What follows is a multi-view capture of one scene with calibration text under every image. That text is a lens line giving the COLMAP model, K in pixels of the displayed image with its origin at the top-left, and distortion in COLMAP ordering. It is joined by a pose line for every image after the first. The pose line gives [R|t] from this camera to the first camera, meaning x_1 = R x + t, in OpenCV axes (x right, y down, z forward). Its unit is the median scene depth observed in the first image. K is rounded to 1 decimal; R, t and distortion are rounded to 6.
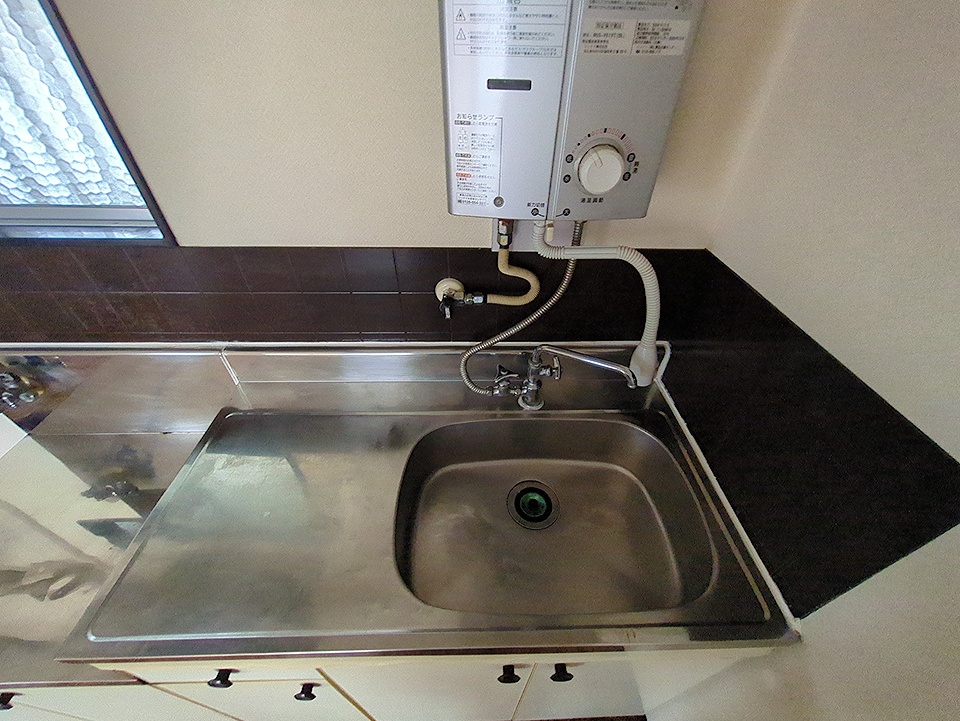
lens RADIAL K [[376.4, 0, 484.5], [0, 376.4, 353.8], [0, 0, 1]] dist [-0.001335, 0.000397]
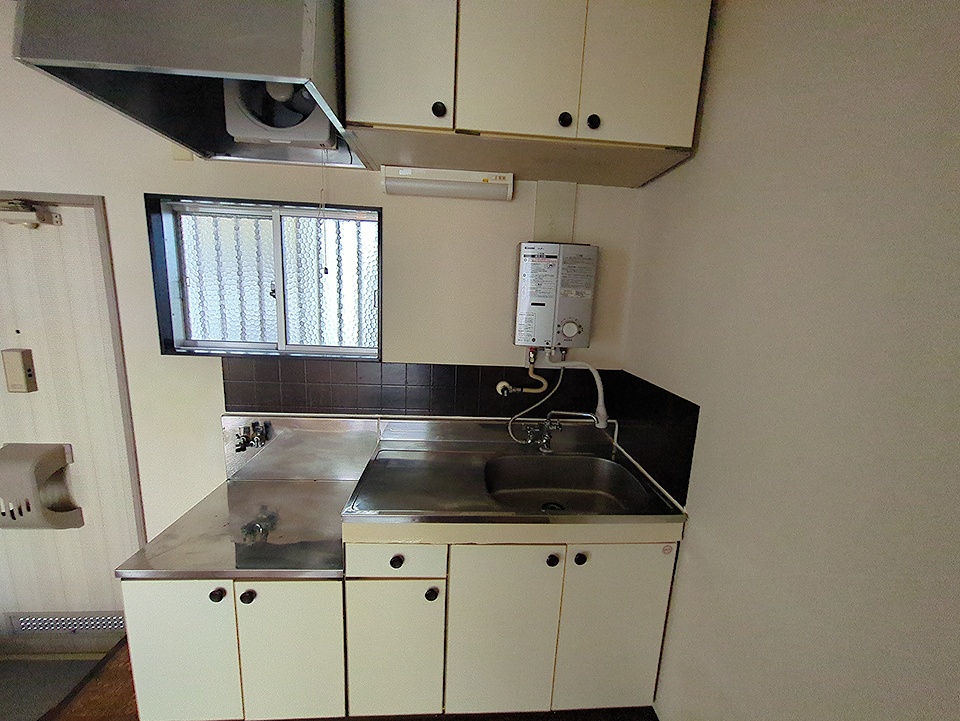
lens RADIAL K [[376.4, 0, 481.8], [0, 376.4, 359.0], [0, 0, 1]] dist [-0.001335, 0.000397]
pose [[0.999128, 0.023127, 0.034751, -0.315426], [-0.003114, 0.871477, -0.490427, 0.769600], [-0.041627, 0.489891, 0.870789, -0.938823]]
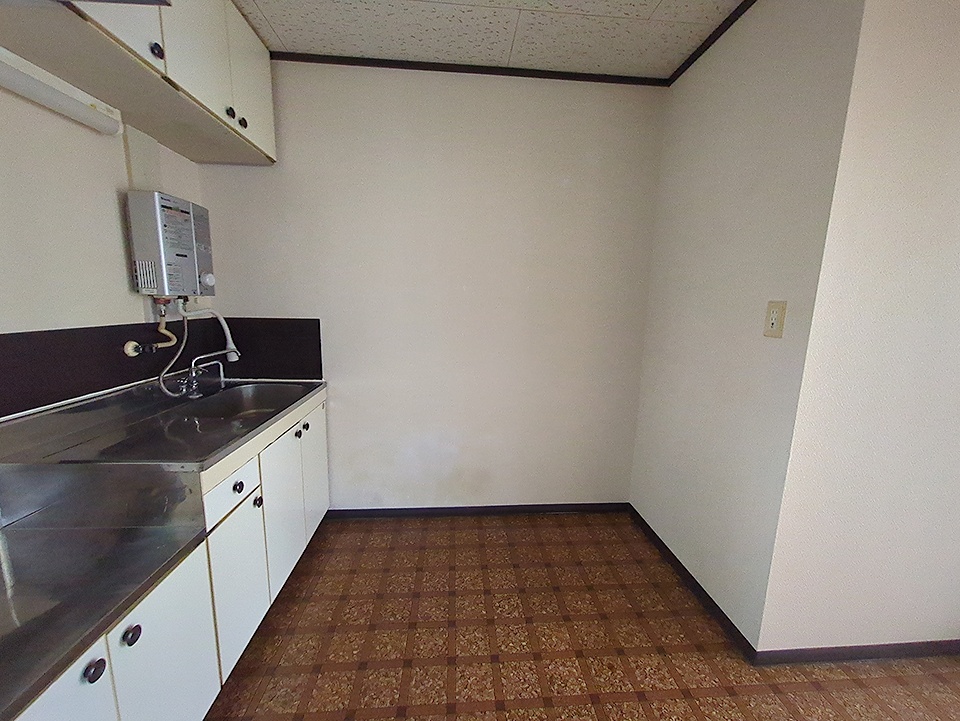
lens RADIAL K [[376.4, 0, 484.5], [0, 376.4, 364.7], [0, 0, 1]] dist [-0.001335, 0.000397]
pose [[-0.046579, -0.187377, 0.981183, -2.214348], [0.622032, 0.763124, 0.175264, 0.706876], [-0.781605, 0.618491, 0.081009, -0.497431]]
